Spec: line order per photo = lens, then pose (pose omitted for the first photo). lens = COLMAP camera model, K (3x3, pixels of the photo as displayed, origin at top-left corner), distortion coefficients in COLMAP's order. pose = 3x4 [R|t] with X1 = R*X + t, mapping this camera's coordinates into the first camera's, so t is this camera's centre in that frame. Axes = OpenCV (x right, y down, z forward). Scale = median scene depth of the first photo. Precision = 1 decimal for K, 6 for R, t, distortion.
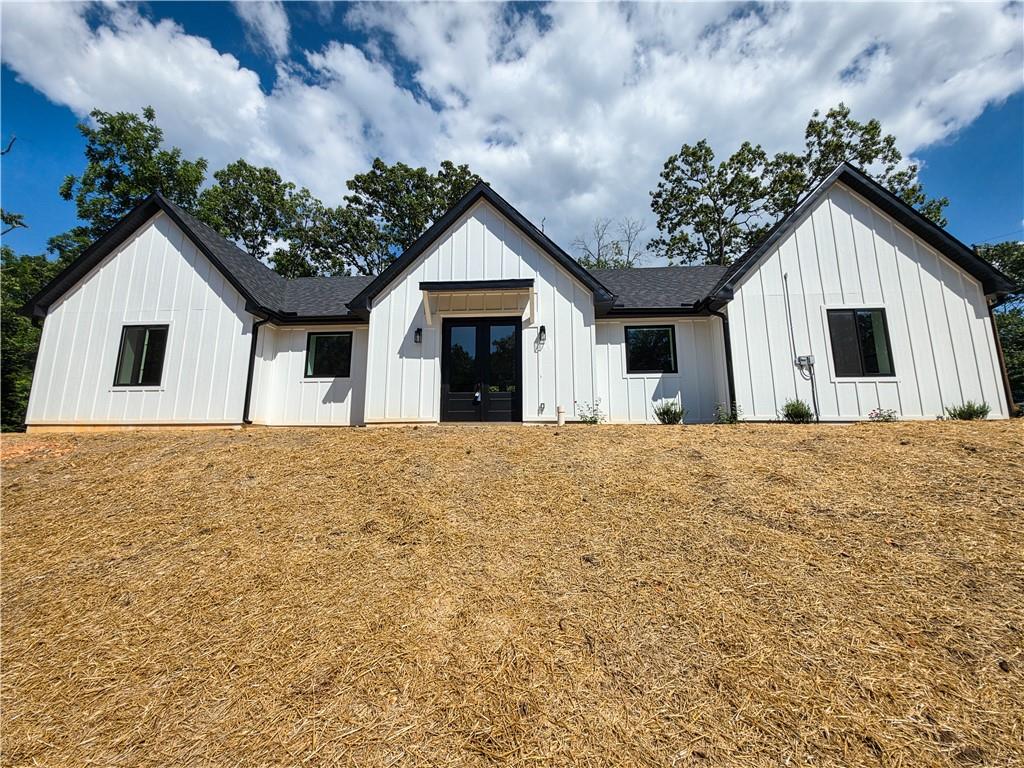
lens RADIAL K [[407.8, 0, 510.2], [0, 407.8, 378.6], [0, 0, 1]] dist [0.011796, -0.007840]
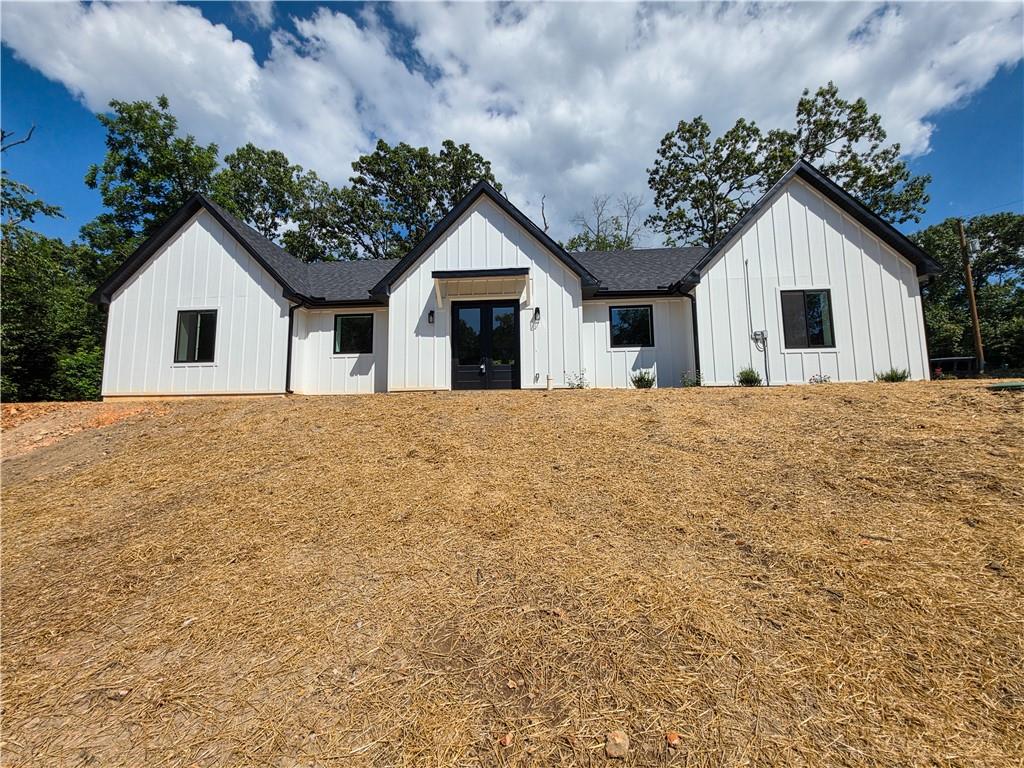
lens RADIAL K [[407.8, 0, 510.2], [0, 407.8, 378.6], [0, 0, 1]] dist [0.011796, -0.007840]
pose [[0.999910, -0.009850, -0.009099, 0.004899], [0.010396, 0.998016, 0.062089, 0.000405], [0.008469, -0.062178, 0.998029, -0.084784]]
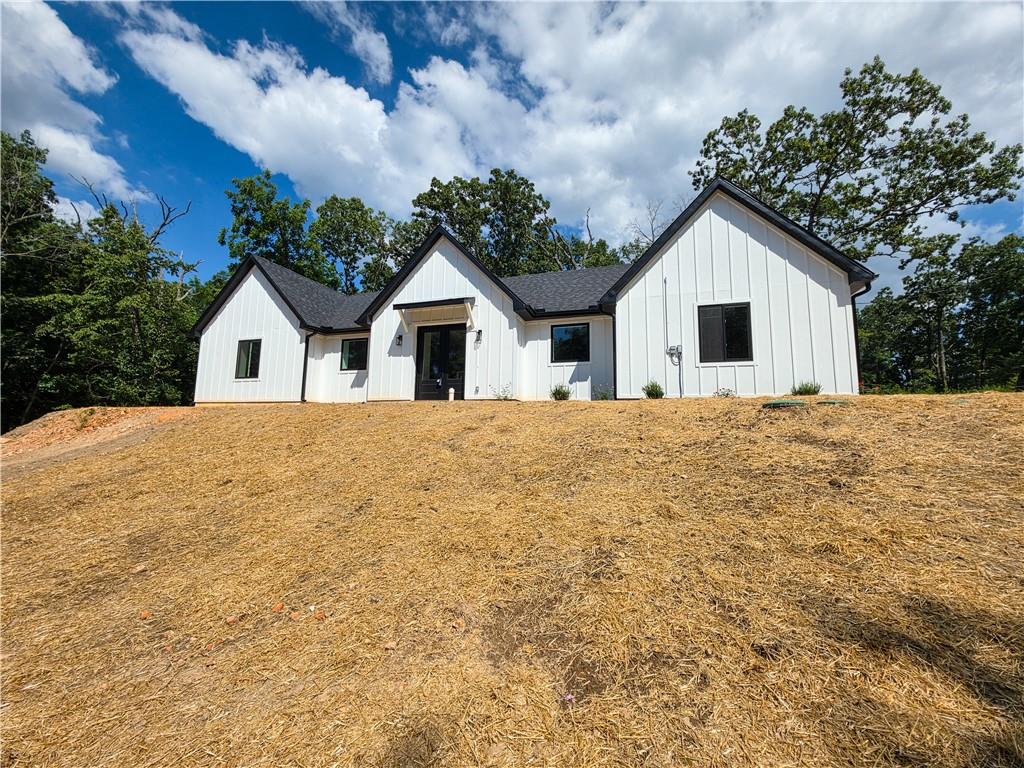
lens RADIAL K [[407.8, 0, 510.2], [0, 407.8, 378.6], [0, 0, 1]] dist [0.011796, -0.007840]
pose [[0.965632, -0.015439, -0.259454, 0.249892], [0.027294, 0.998738, 0.042152, -0.009971], [0.258476, -0.047784, 0.964835, -0.140541]]
